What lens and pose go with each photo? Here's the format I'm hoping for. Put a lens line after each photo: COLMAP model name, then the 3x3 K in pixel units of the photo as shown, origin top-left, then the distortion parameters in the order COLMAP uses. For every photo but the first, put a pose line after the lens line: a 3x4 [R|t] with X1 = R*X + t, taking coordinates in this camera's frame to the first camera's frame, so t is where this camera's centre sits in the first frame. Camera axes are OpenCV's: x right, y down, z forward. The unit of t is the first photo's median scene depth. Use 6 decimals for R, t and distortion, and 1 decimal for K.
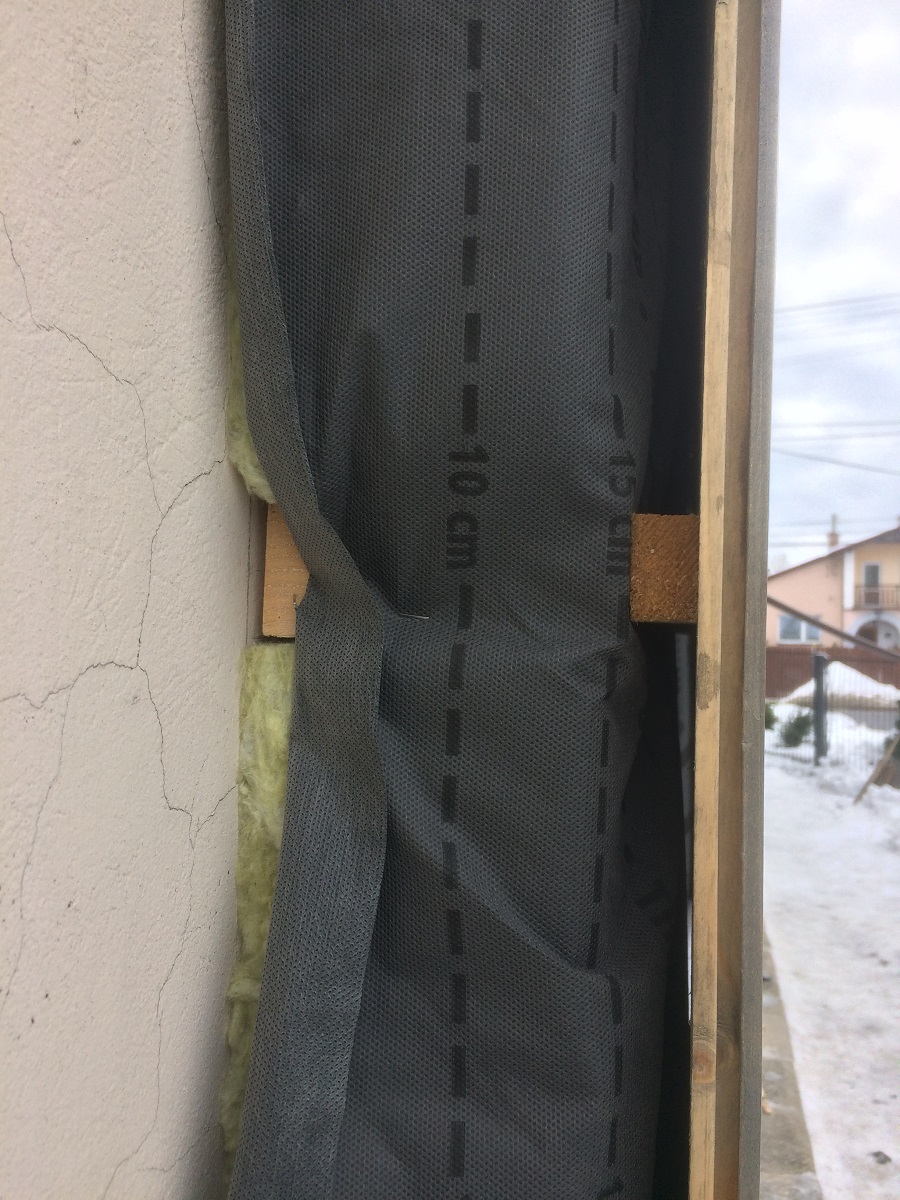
lens RADIAL K [[998.7, 0, 450.0], [0, 998.7, 600.0], [0, 0, 1]] dist [0.012102, -0.017695]
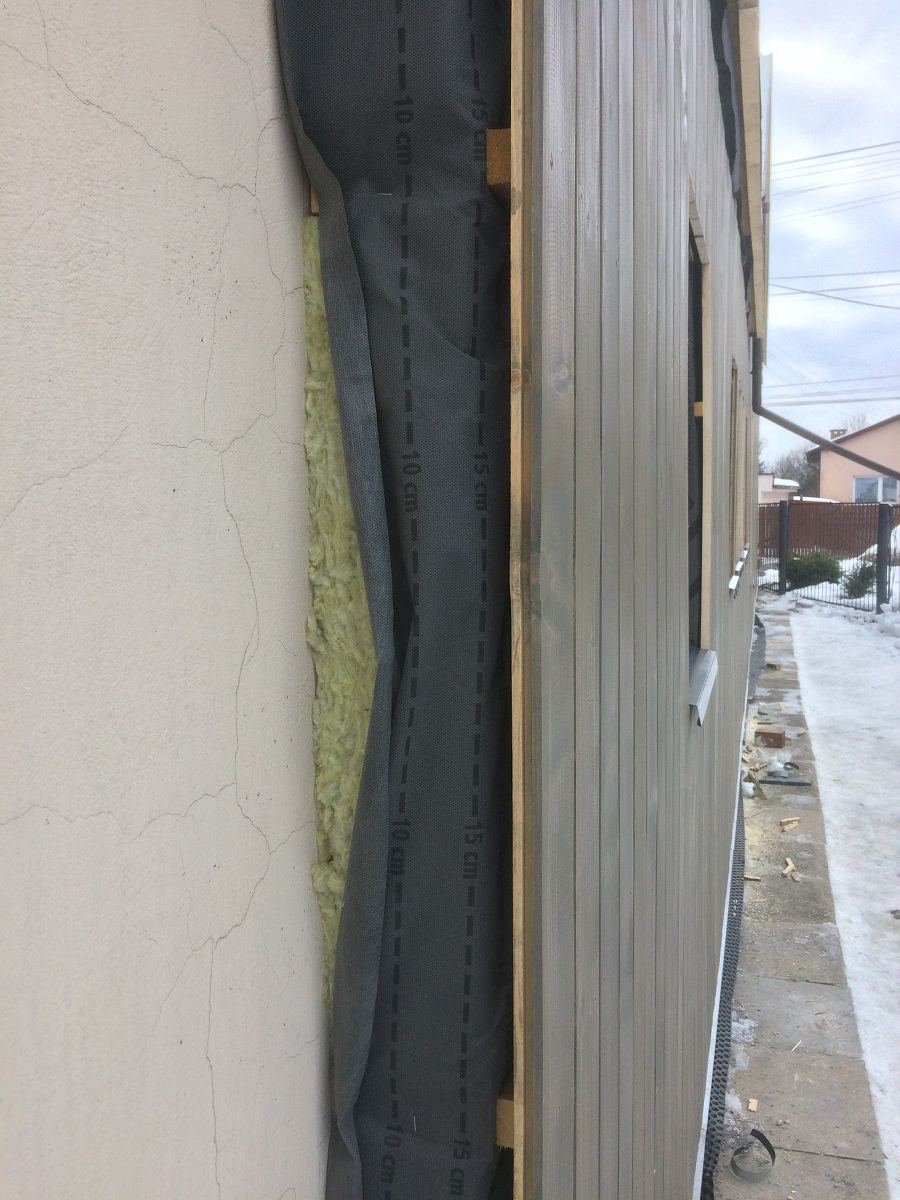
lens RADIAL K [[1010.4, 0, 457.7], [0, 1010.4, 602.5], [0, 0, 1]] dist [0.059785, -0.059374]
pose [[0.997389, -0.027335, -0.066848, 0.026436], [0.034564, 0.993388, 0.109481, 0.071632], [0.063413, -0.111506, 0.991738, -0.132174]]
